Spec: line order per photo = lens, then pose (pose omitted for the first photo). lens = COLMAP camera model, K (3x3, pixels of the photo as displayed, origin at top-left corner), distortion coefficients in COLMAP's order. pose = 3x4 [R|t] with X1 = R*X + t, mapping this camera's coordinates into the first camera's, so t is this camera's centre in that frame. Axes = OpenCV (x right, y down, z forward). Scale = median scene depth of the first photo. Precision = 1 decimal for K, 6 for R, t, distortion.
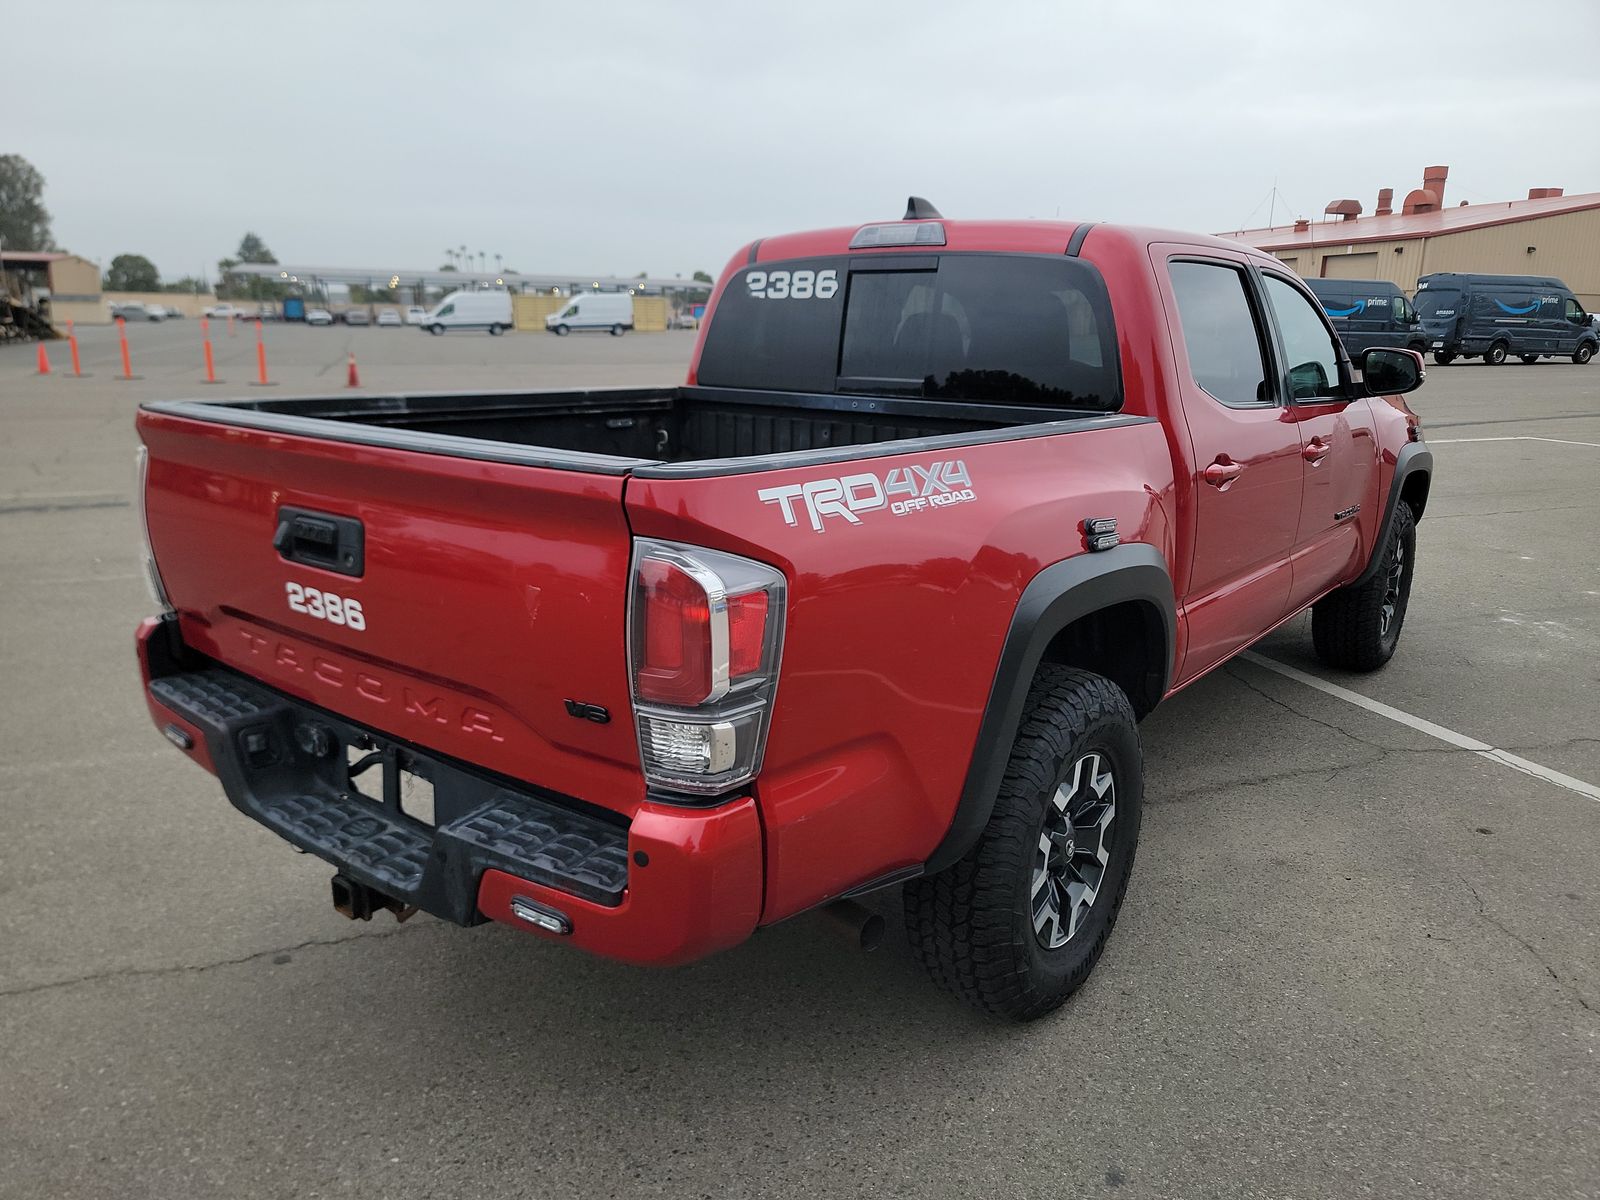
lens RADIAL K [[1135.1, 0, 791.6], [0, 1135.1, 594.3], [0, 0, 1]] dist [0.052143, -0.050530]
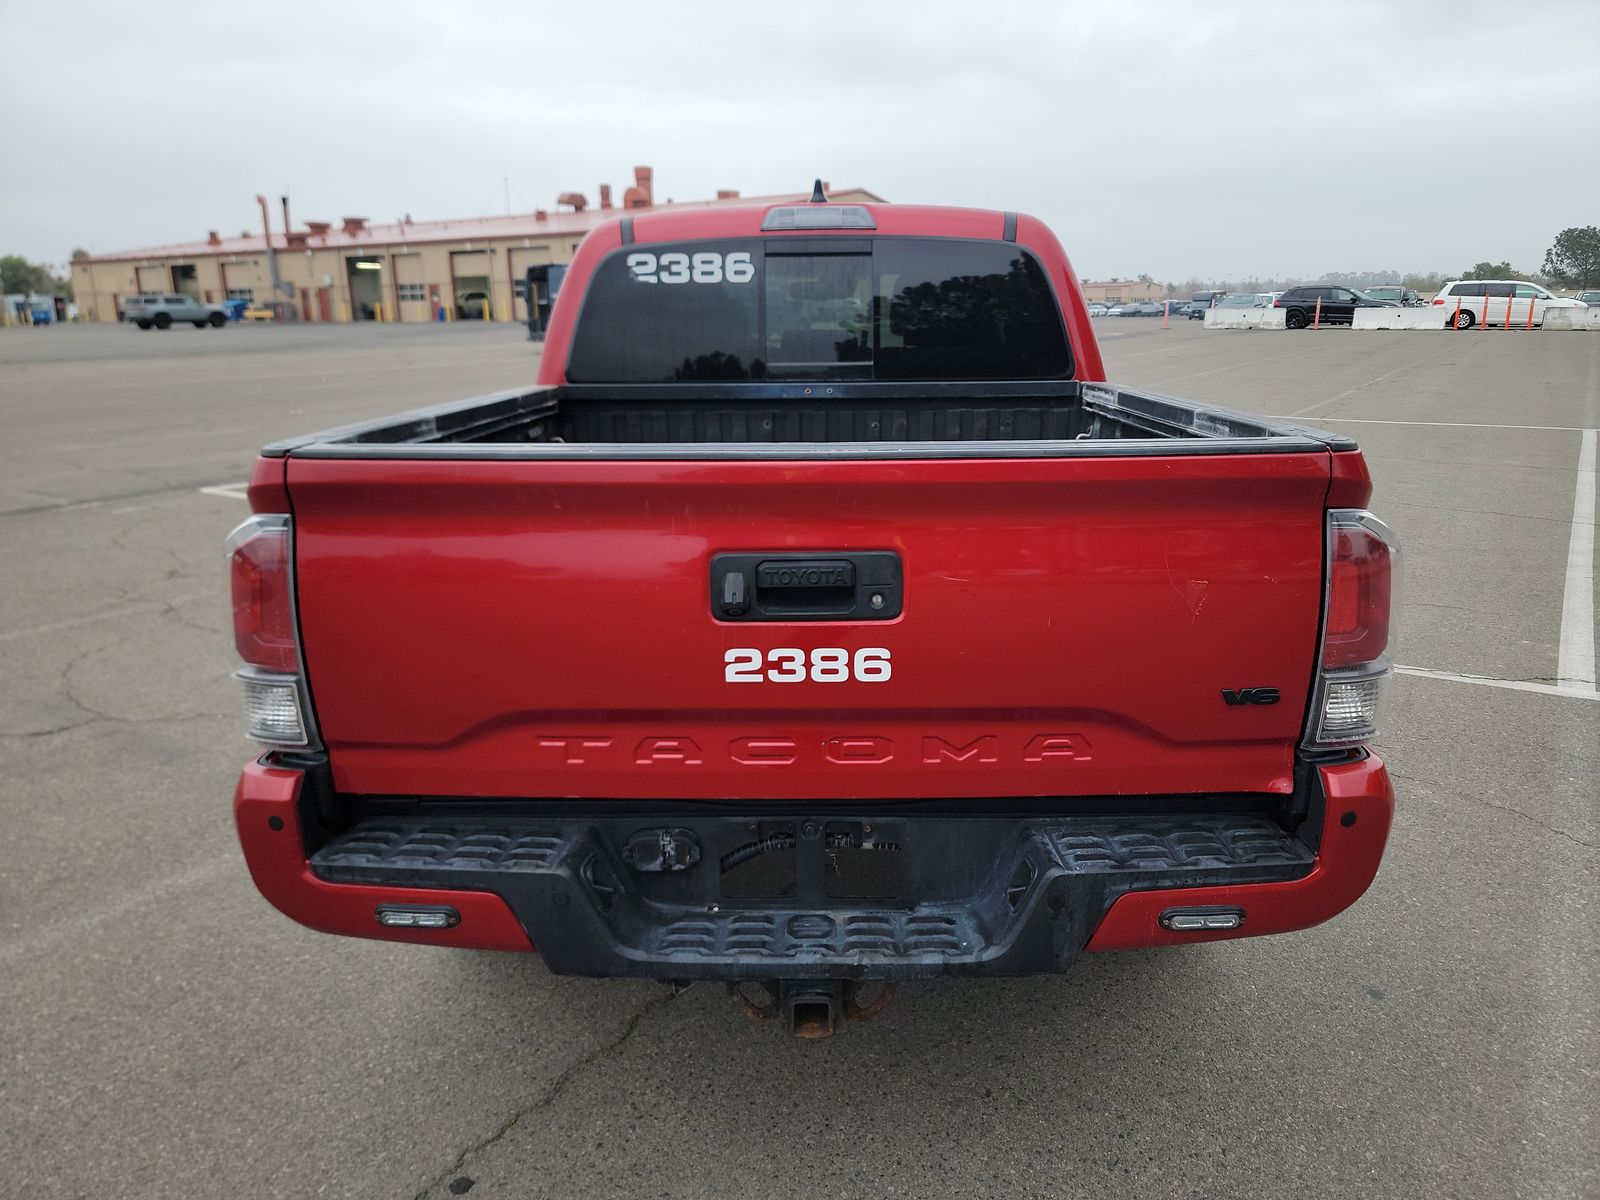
lens RADIAL K [[1135.1, 0, 820.1], [0, 1135.1, 588.9], [0, 0, 1]] dist [0.052143, -0.050530]
pose [[0.794082, -0.166532, 0.584552, -0.516522], [0.162360, 0.984904, 0.060030, -0.054113], [-0.585725, 0.047239, 0.809132, 0.203368]]
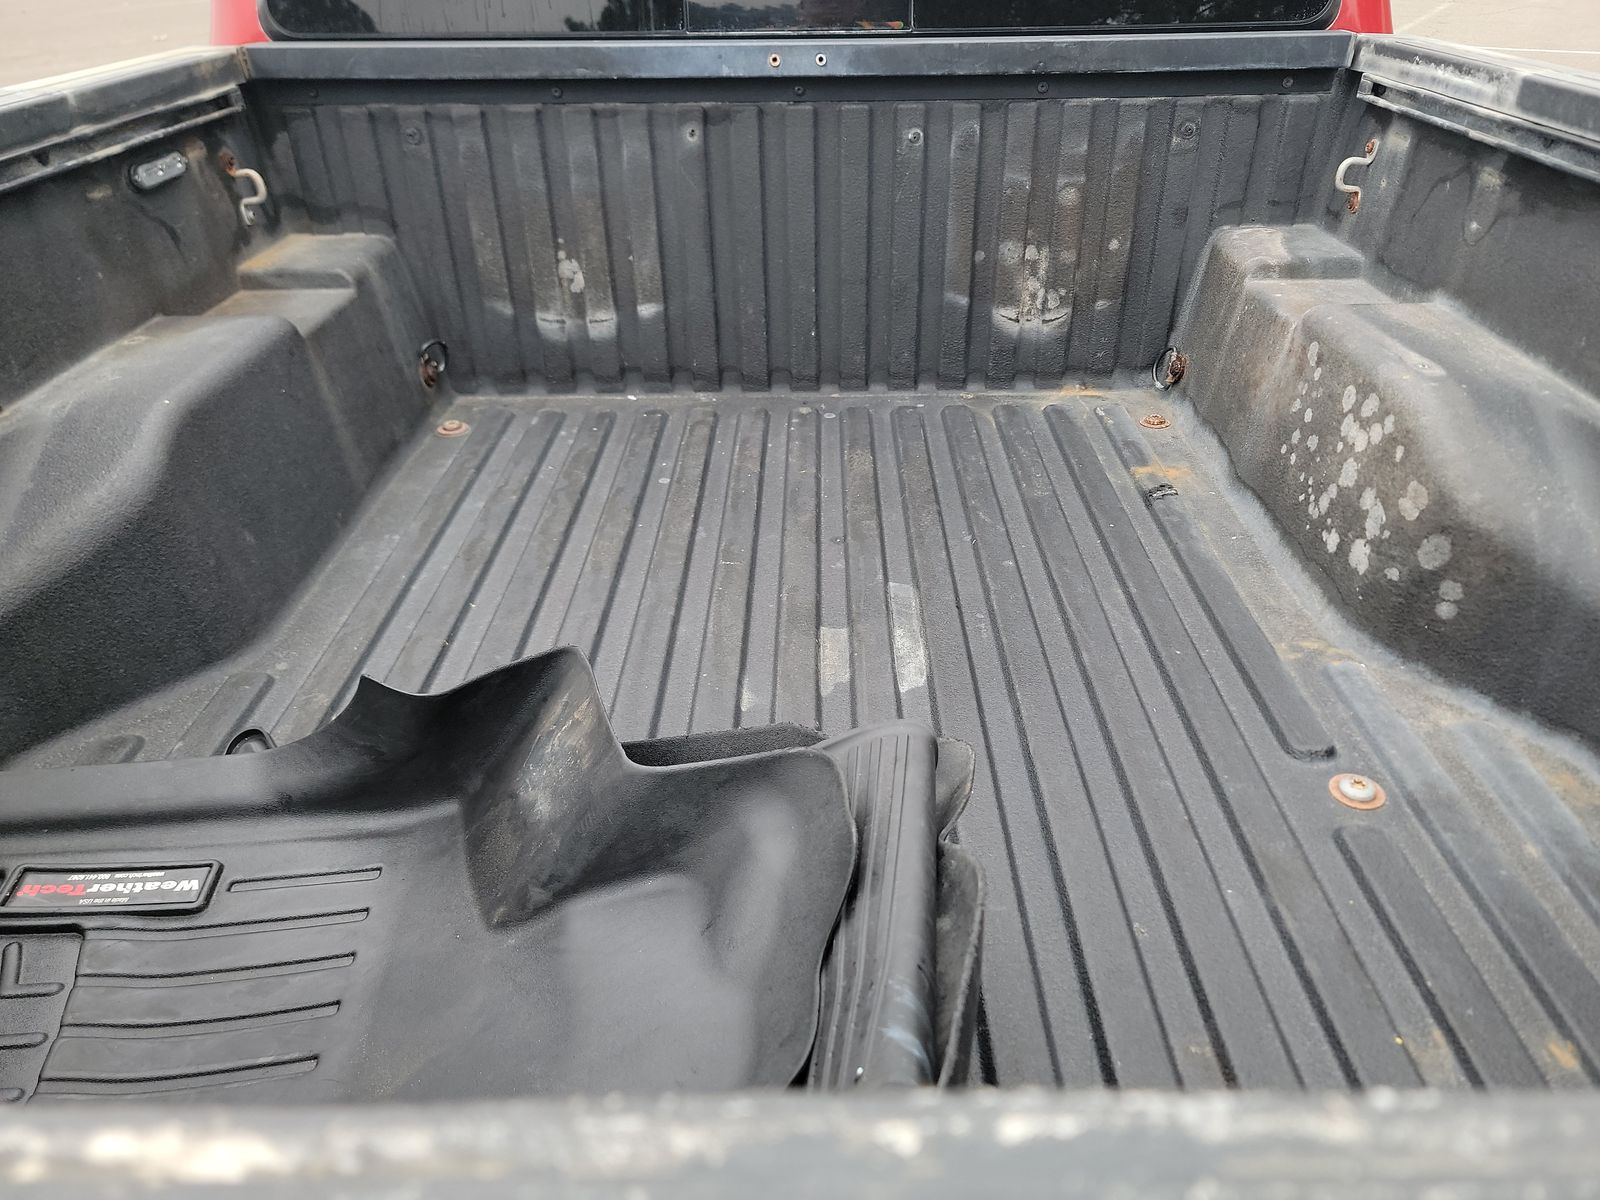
lens RADIAL K [[1135.1, 0, 815.1], [0, 1135.1, 594.4], [0, 0, 1]] dist [0.052143, -0.050530]
pose [[0.787370, -0.340903, 0.513647, -0.232993], [0.166410, 0.919794, 0.355368, -0.125257], [-0.593596, -0.194330, 0.780948, 0.567318]]
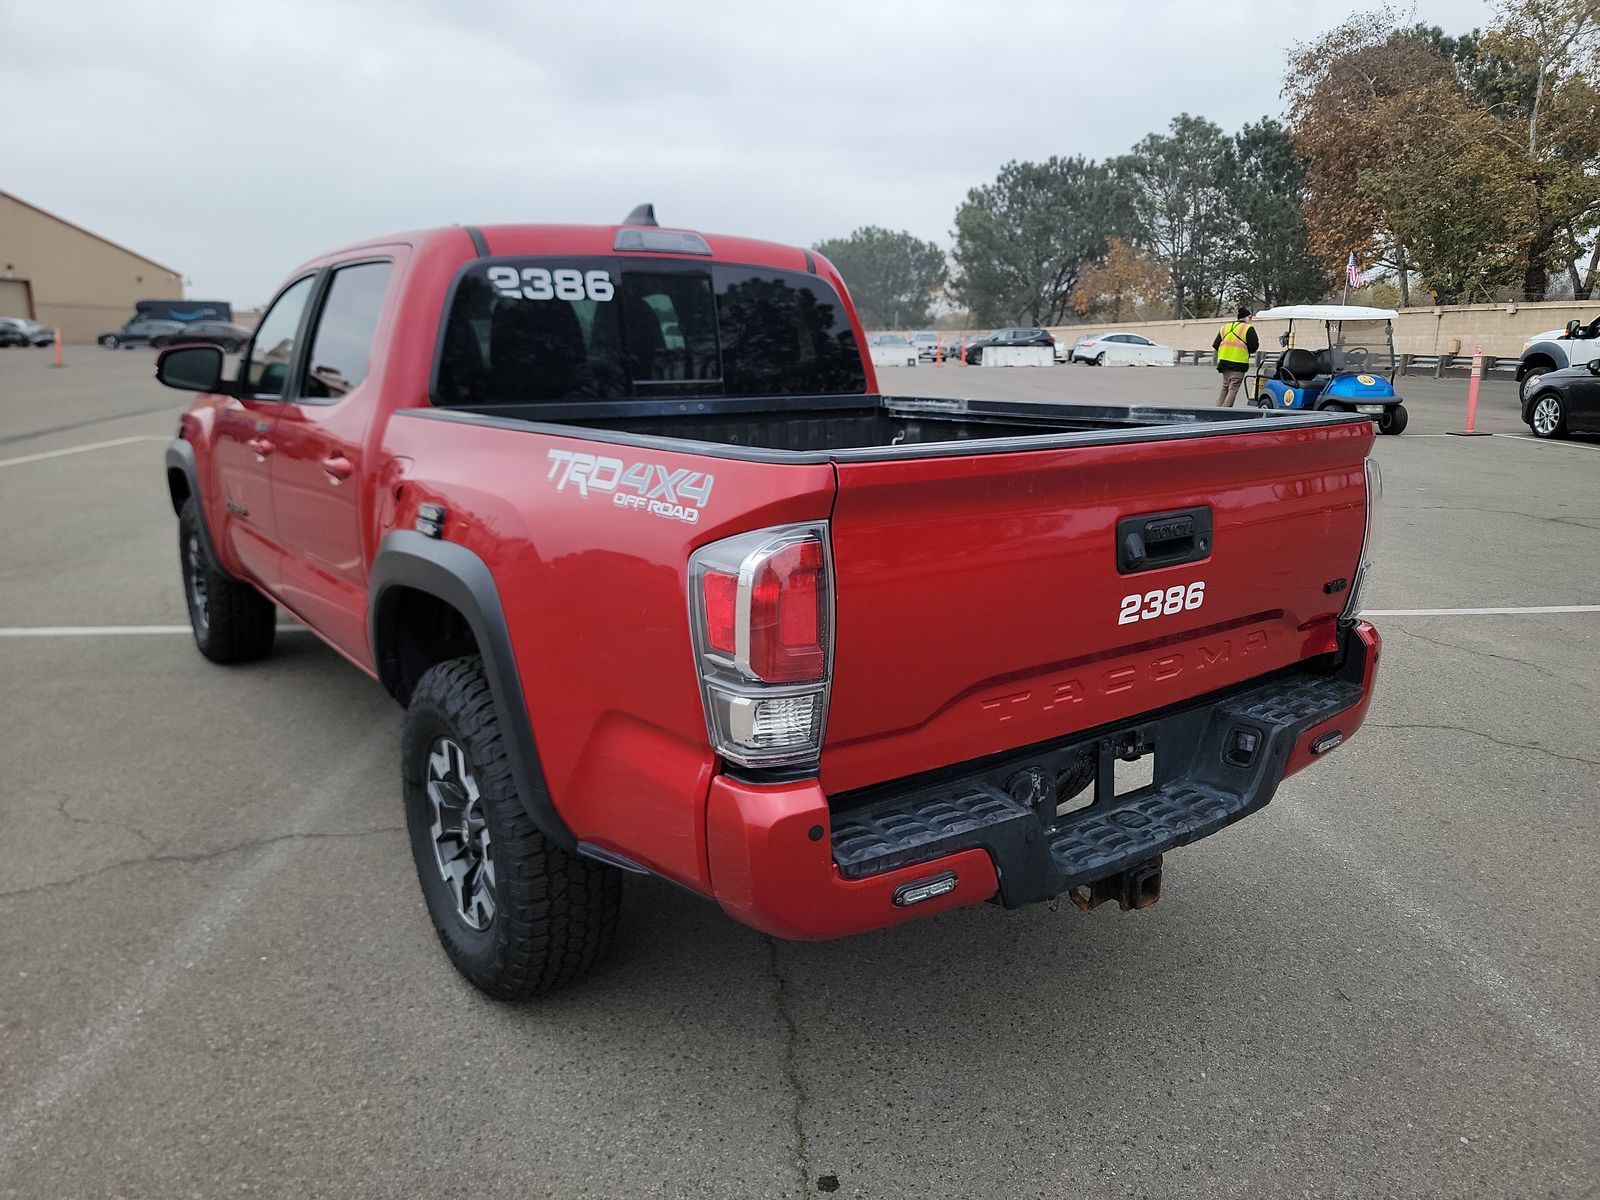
lens RADIAL K [[1135.1, 0, 825.5], [0, 1135.1, 597.5], [0, 0, 1]] dist [0.052143, -0.050530]
pose [[0.257658, -0.227190, 0.939147, -0.868357], [0.227391, 0.958923, 0.169588, -0.142294], [-0.939098, 0.169858, 0.298735, 0.585292]]
